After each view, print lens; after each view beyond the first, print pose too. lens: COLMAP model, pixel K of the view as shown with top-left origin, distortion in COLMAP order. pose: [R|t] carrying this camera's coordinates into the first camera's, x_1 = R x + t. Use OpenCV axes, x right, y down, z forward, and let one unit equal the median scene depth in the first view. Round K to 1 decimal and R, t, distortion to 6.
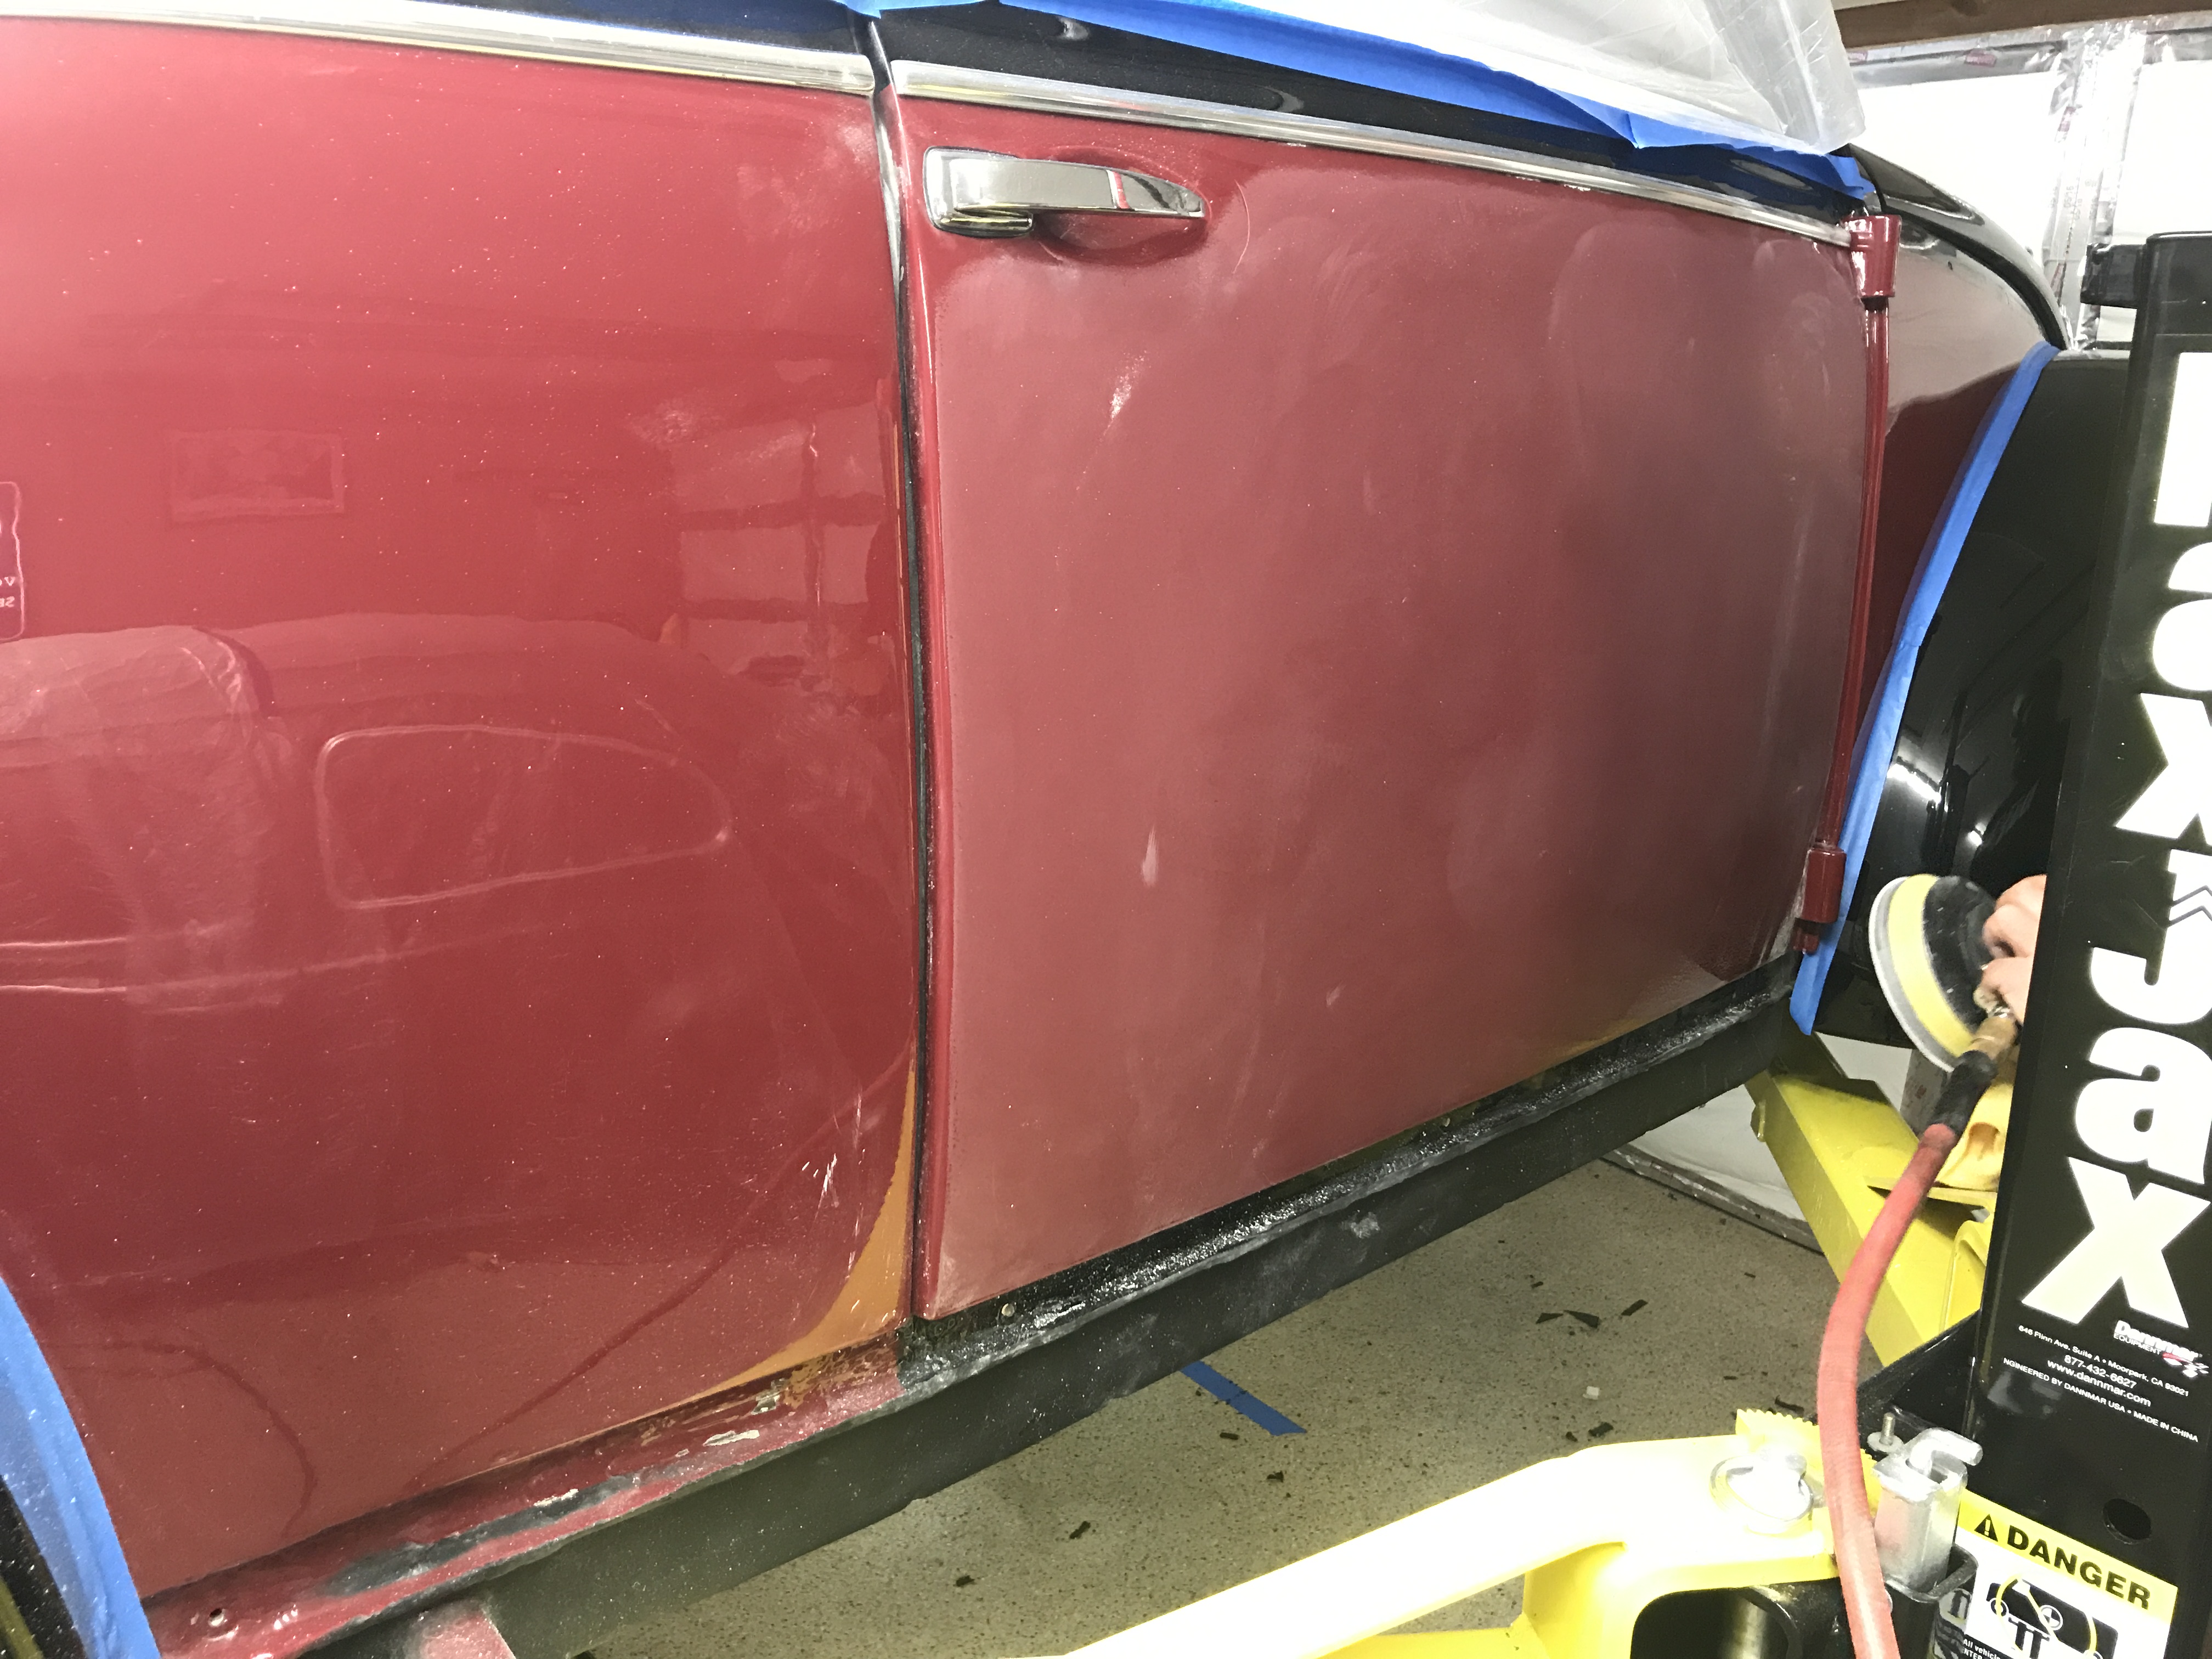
lens RADIAL K [[1797.7, 0, 1107.7], [0, 1797.7, 832.7], [0, 0, 1]] dist [-0.006349, -0.007155]
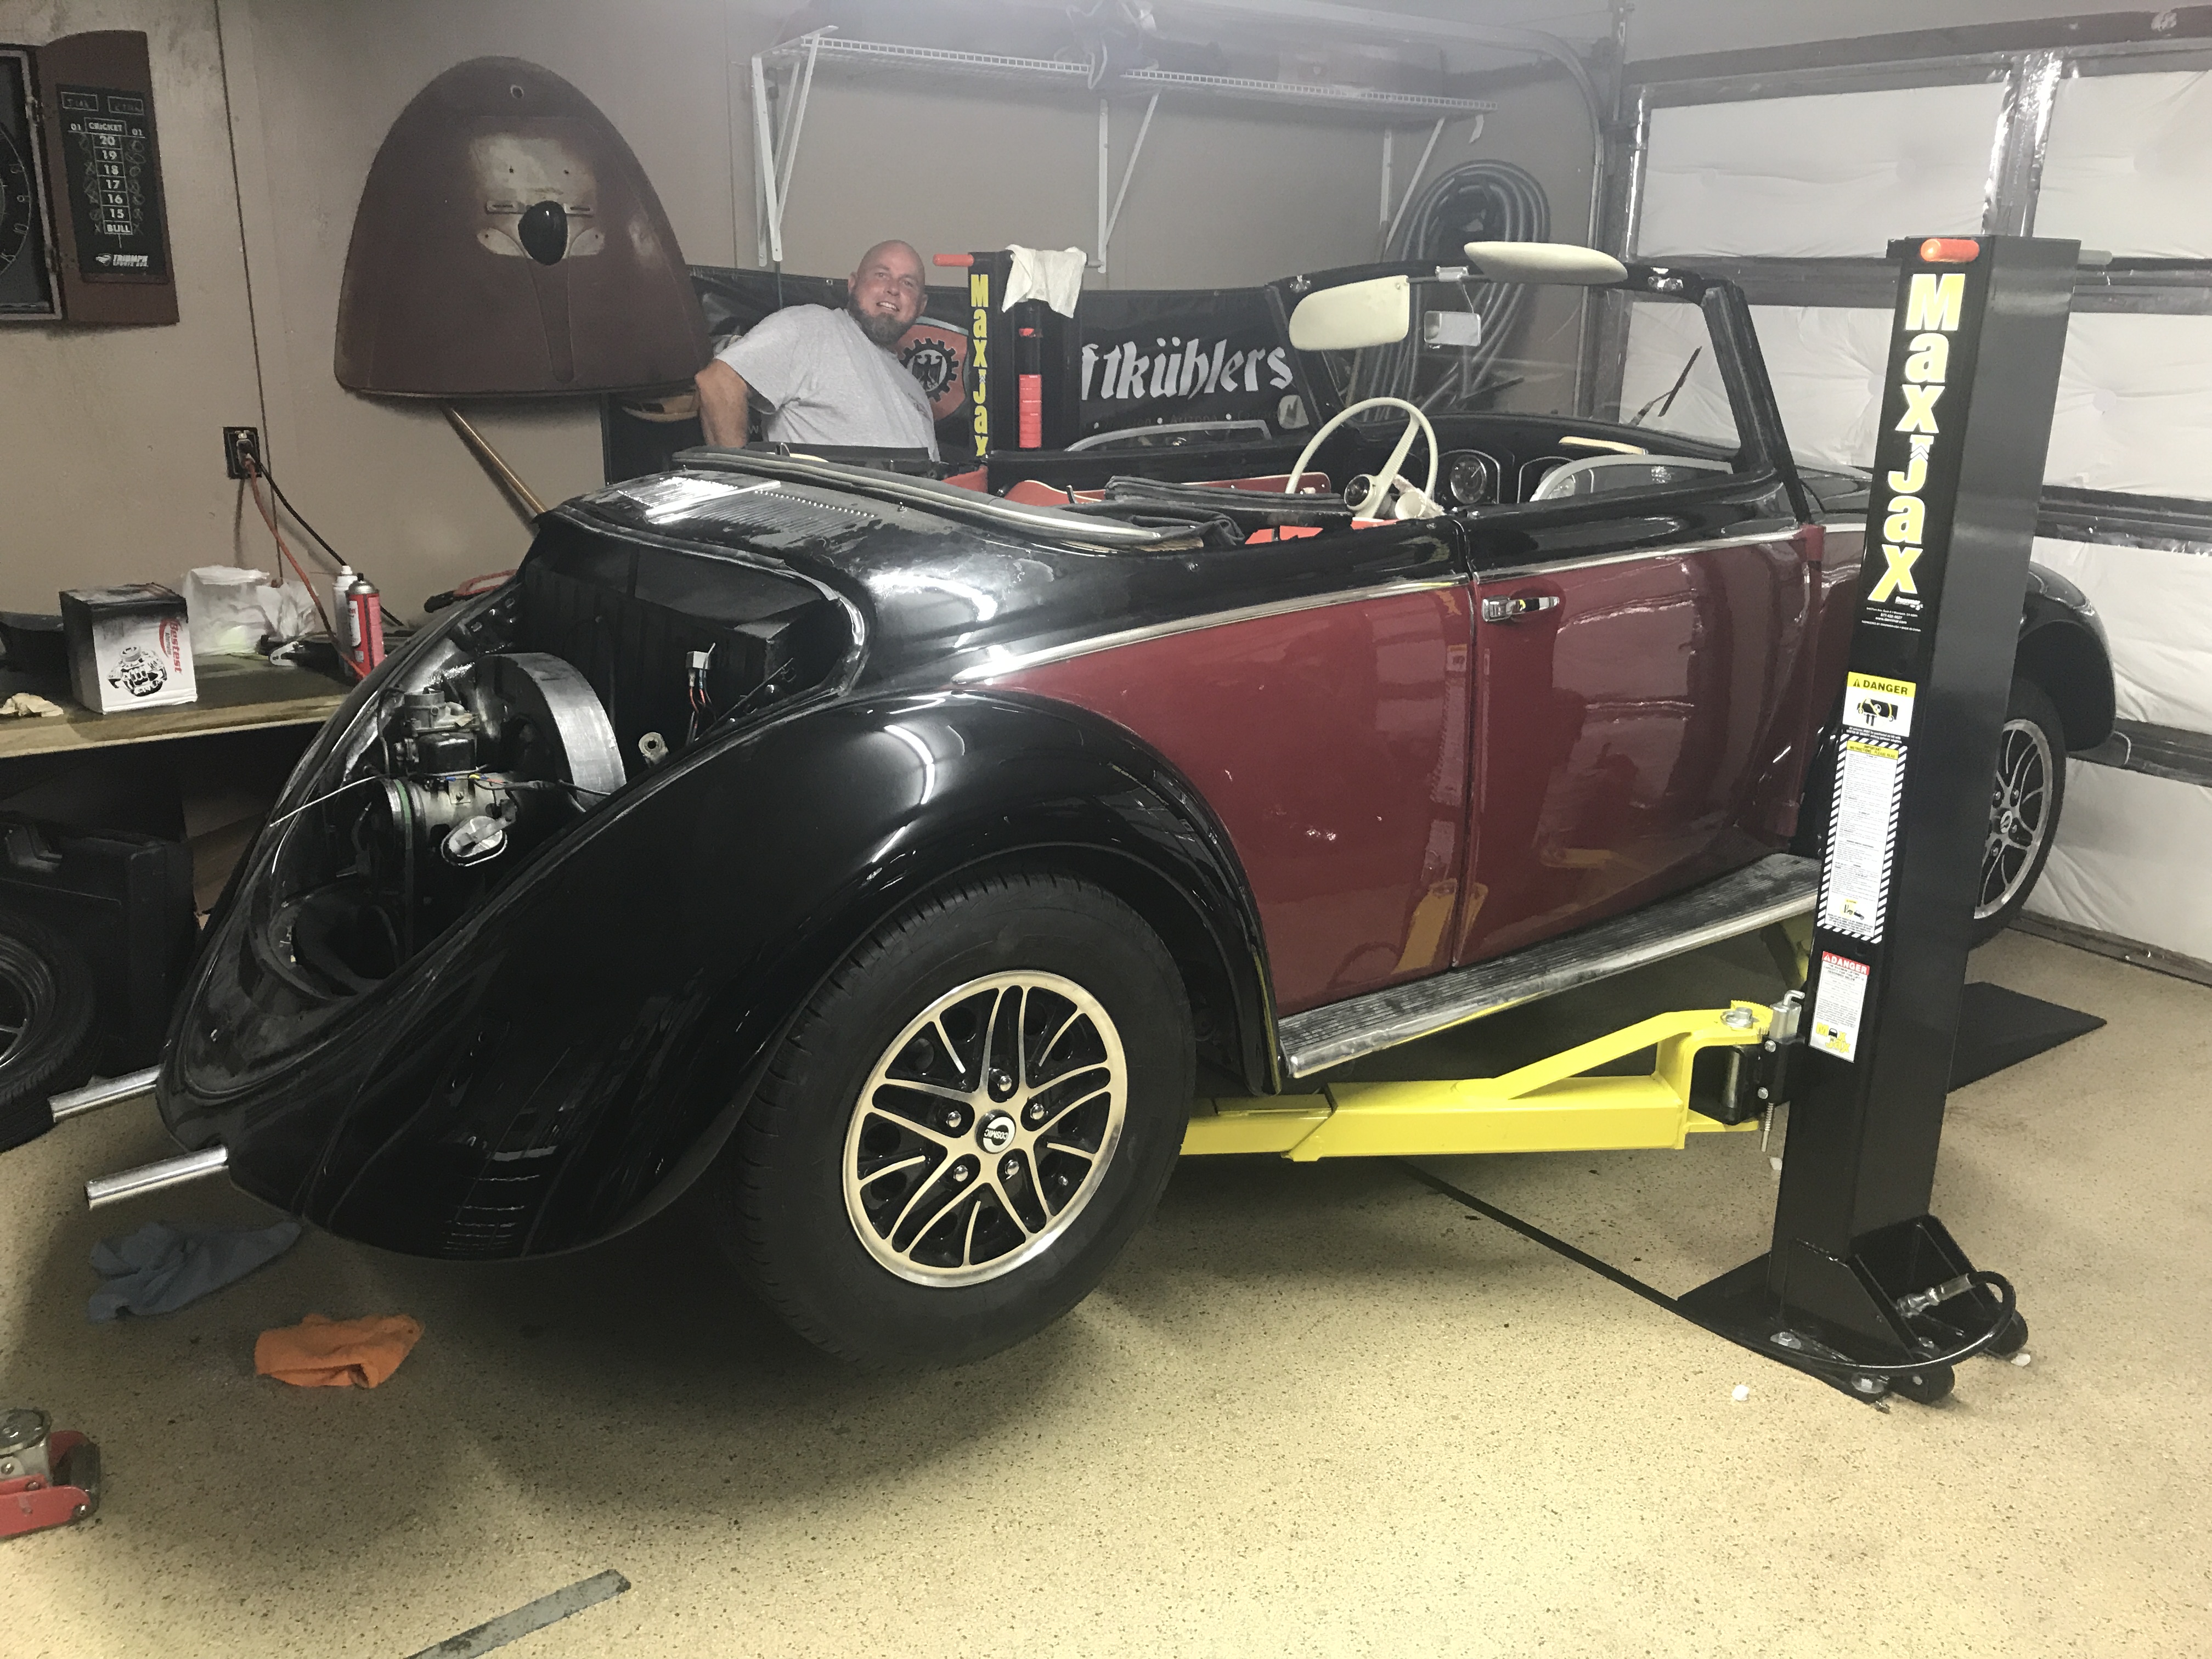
lens RADIAL K [[1797.7, 0, 1102.8], [0, 1797.7, 824.8], [0, 0, 1]] dist [-0.006349, -0.007155]
pose [[0.999119, -0.001387, -0.041945, -0.644484], [0.003018, 0.999241, 0.038849, 0.530312], [0.041860, -0.038941, 0.998364, -2.081403]]
